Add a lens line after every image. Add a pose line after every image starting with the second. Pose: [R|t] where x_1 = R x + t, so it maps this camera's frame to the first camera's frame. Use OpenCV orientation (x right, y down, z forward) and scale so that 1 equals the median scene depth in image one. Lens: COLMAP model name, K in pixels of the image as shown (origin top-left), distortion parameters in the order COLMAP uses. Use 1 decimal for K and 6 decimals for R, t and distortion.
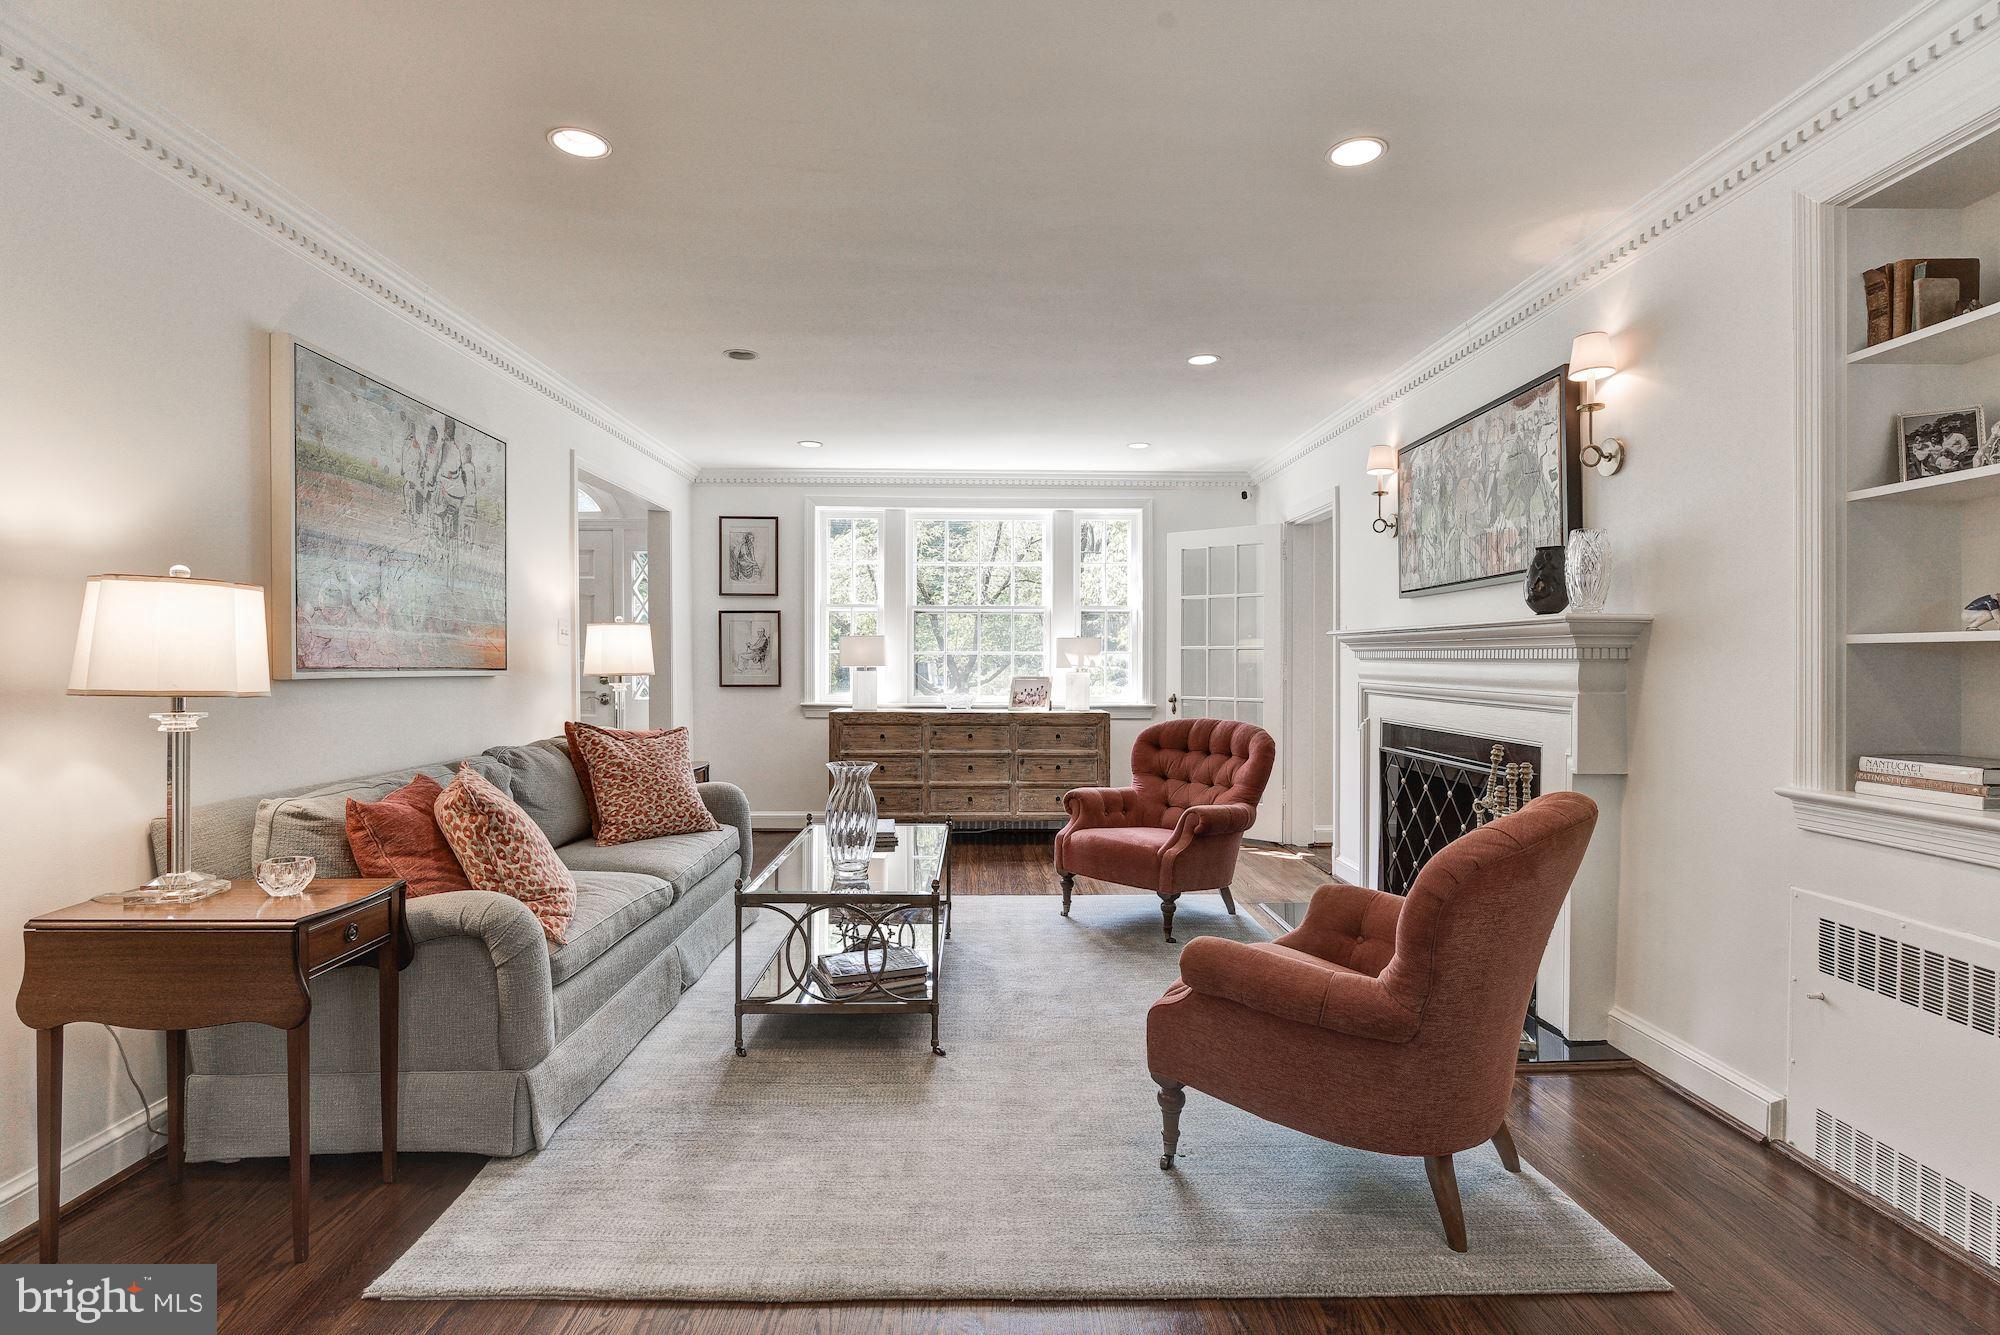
lens RADIAL K [[983.2, 0, 976.0], [0, 983.2, 670.4], [0, 0, 1]] dist [-0.009937, -0.000235]
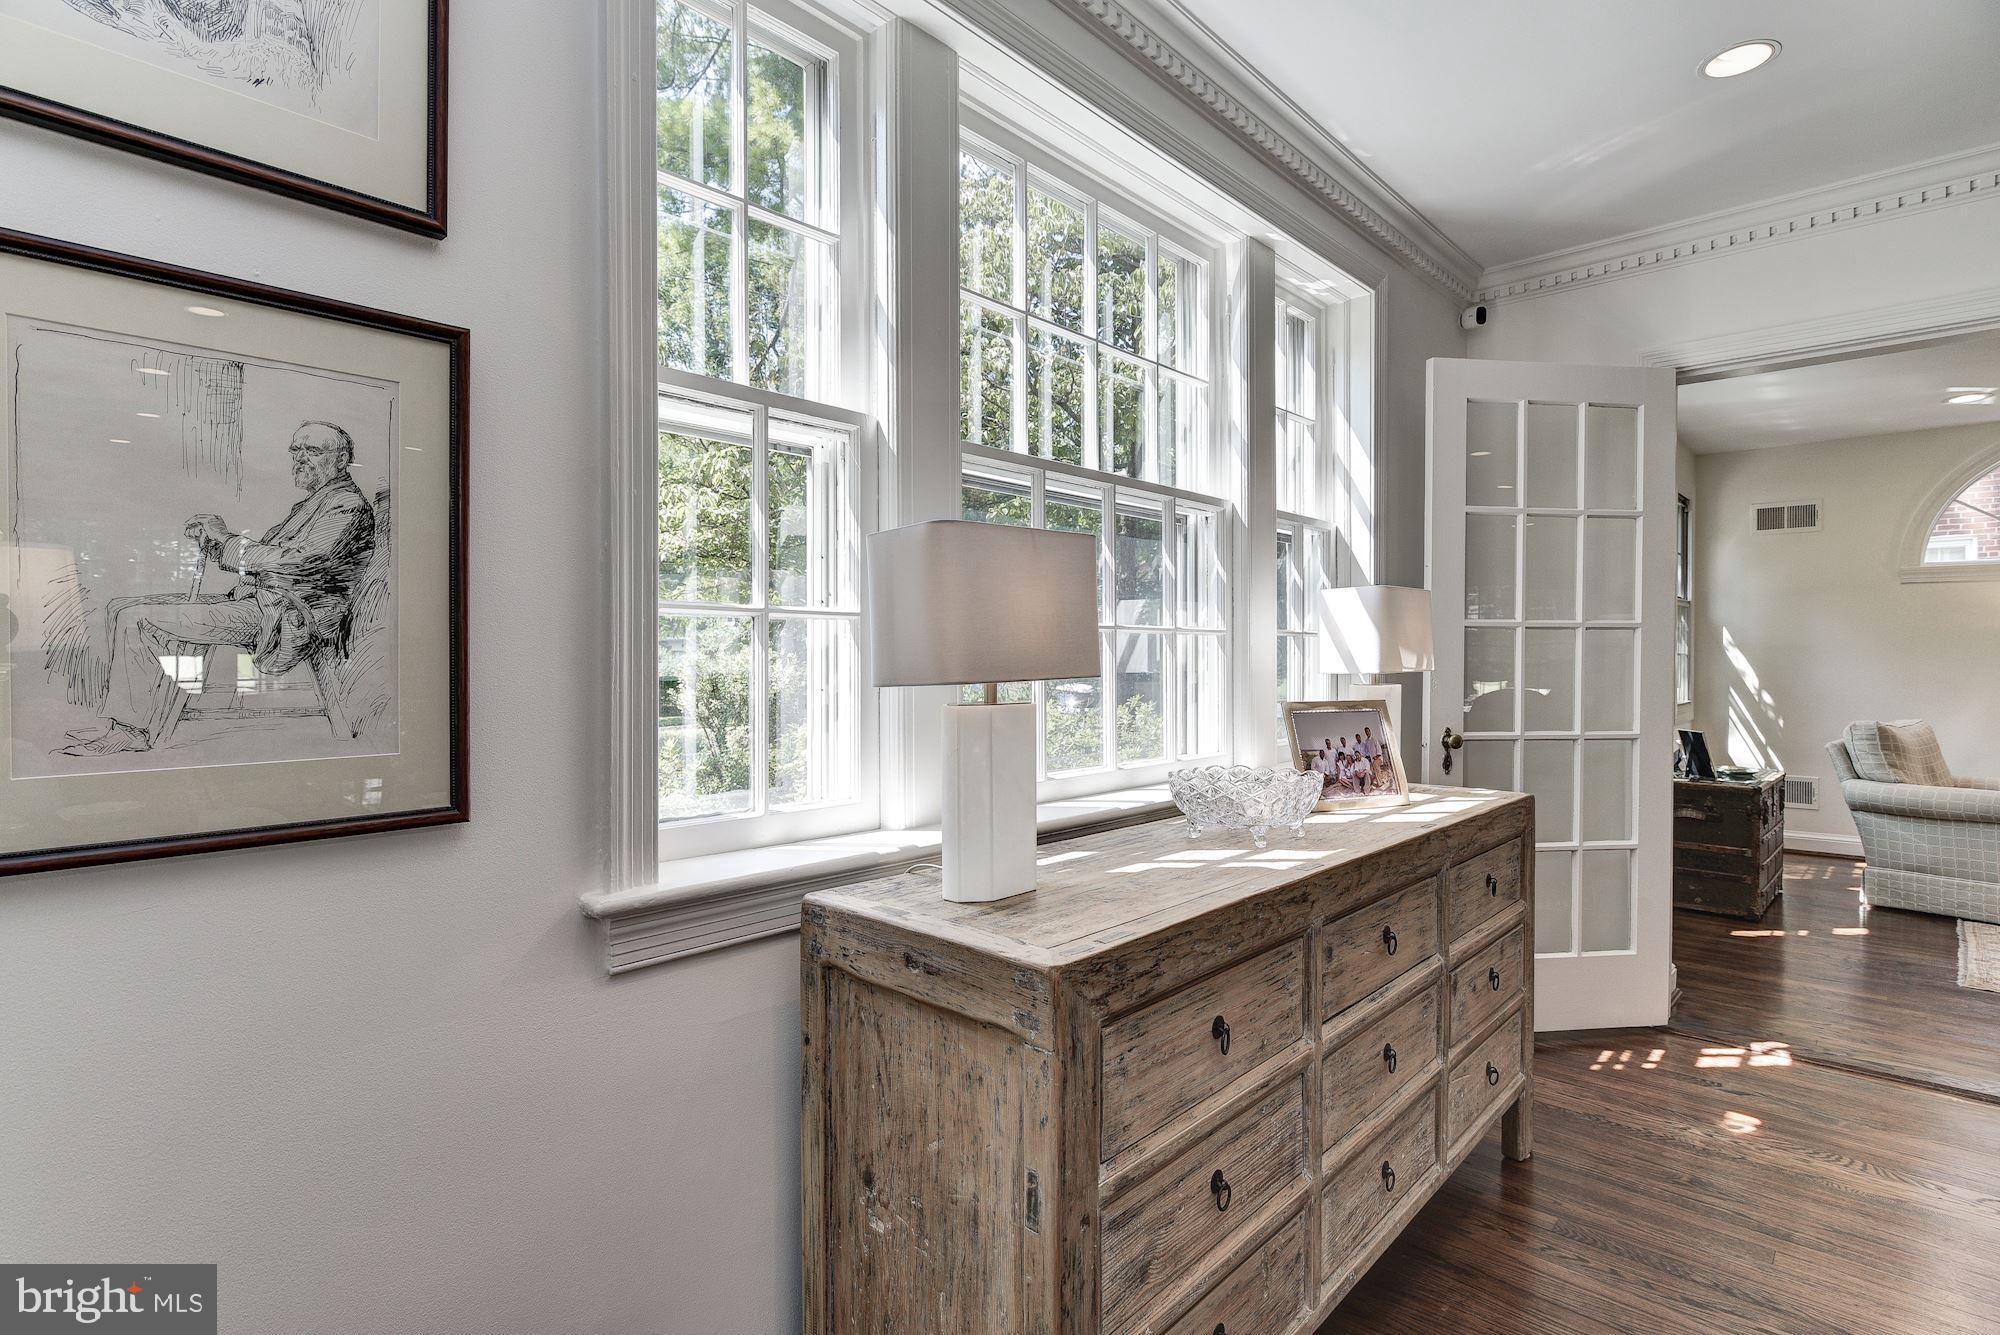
lens RADIAL K [[983.2, 0, 976.0], [0, 983.2, 670.4], [0, 0, 1]] dist [-0.009937, -0.000235]
pose [[0.690974, -0.010117, 0.722809, -0.344465], [0.007540, 0.999949, 0.006787, -0.010481], [-0.722840, 0.000761, 0.691015, 1.120200]]
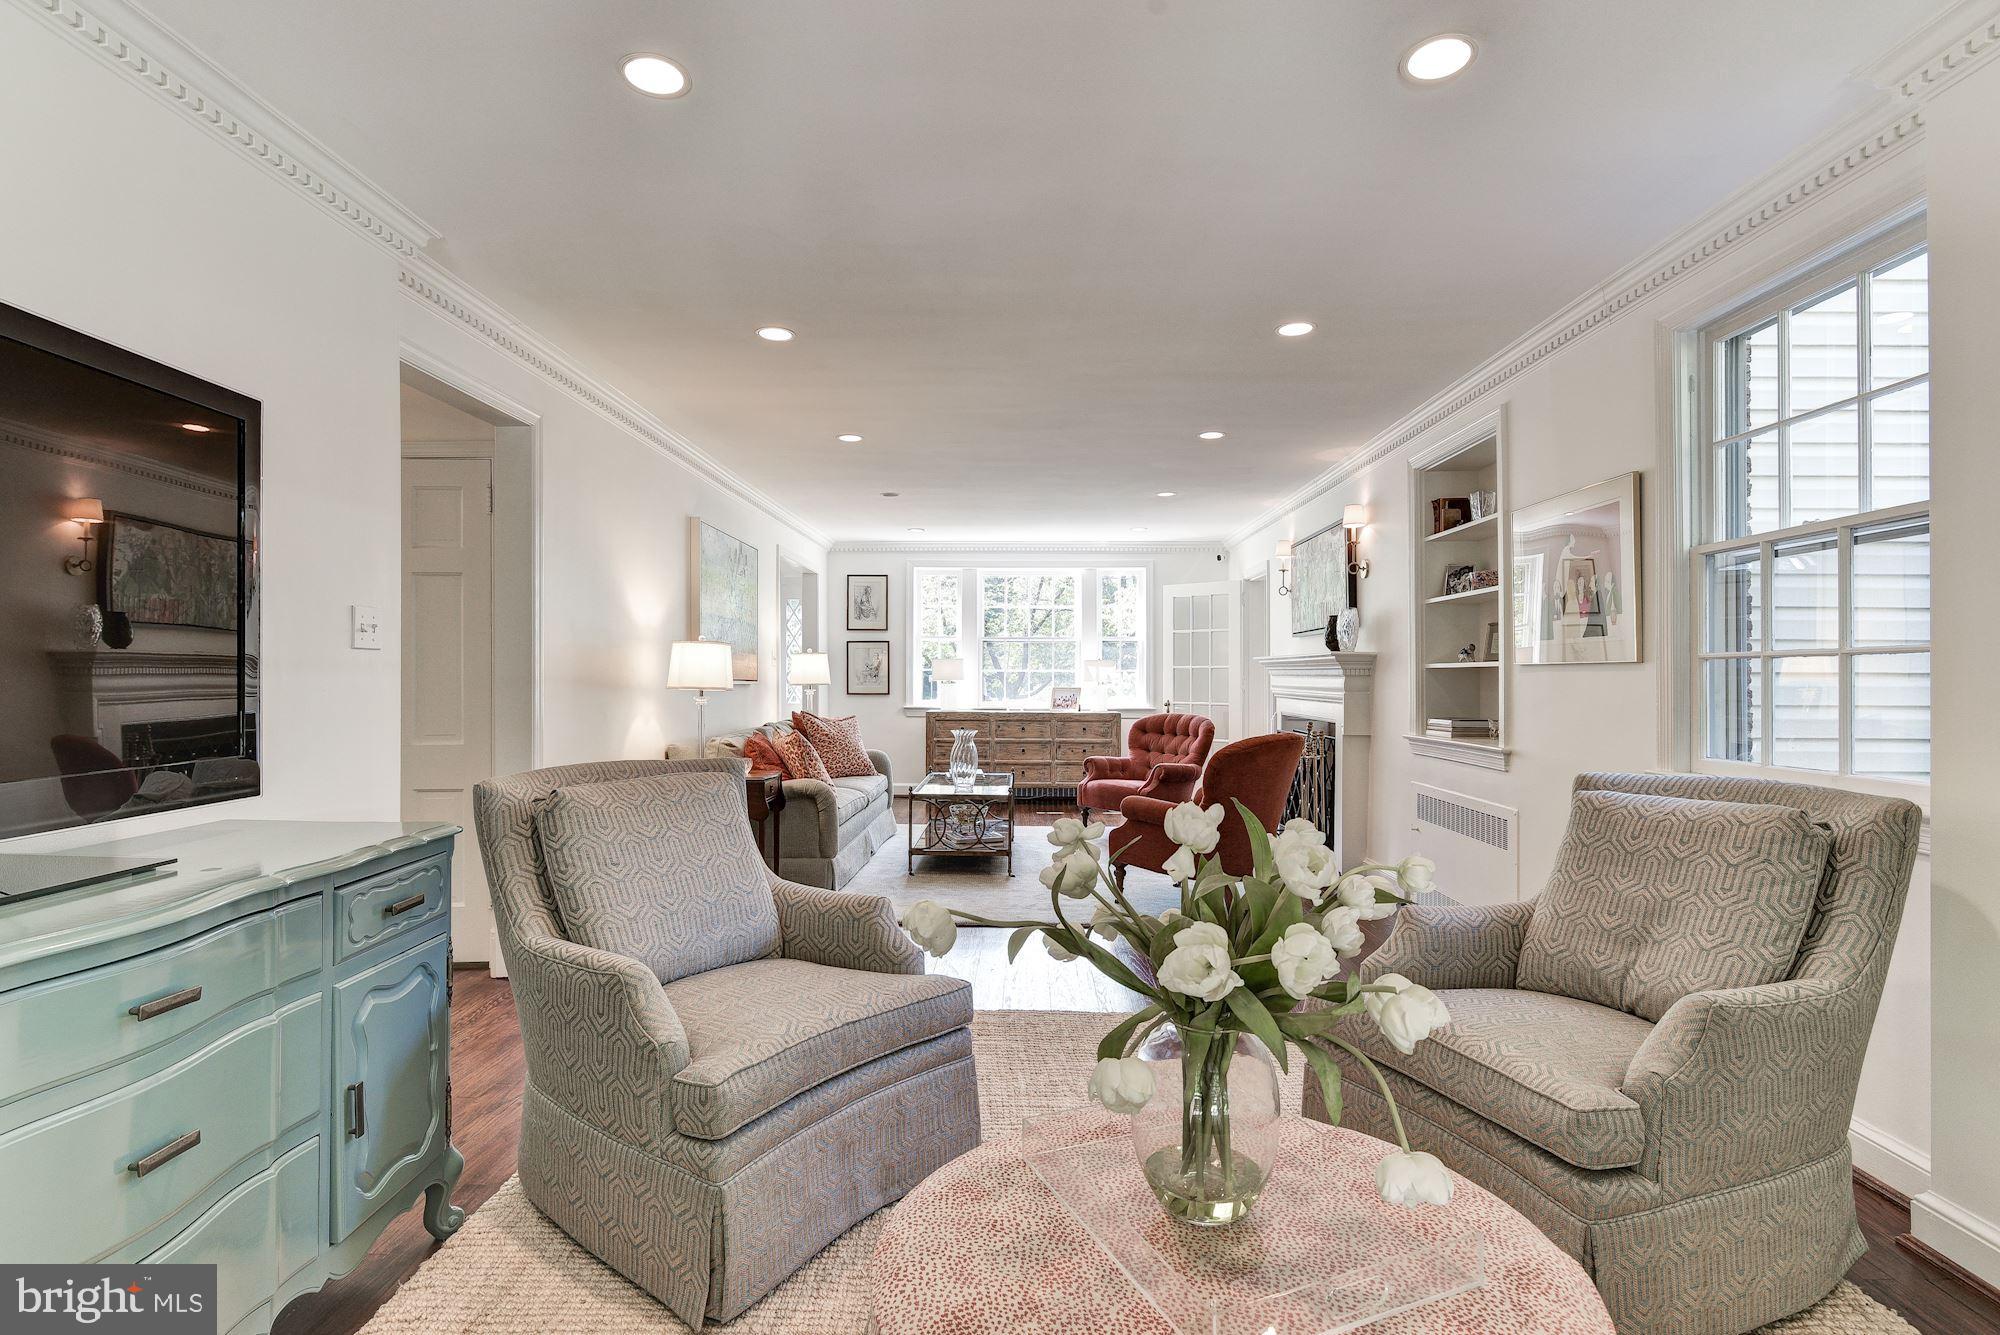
lens RADIAL K [[984.2, 0, 1003.9], [0, 984.2, 670.9], [0, 0, 1]] dist [-0.004253, -0.001247]
pose [[0.999850, 0.000067, -0.017344, -0.011388], [-0.000349, 0.999867, -0.016292, 0.007285], [0.017340, 0.016295, 0.999717, -0.565217]]
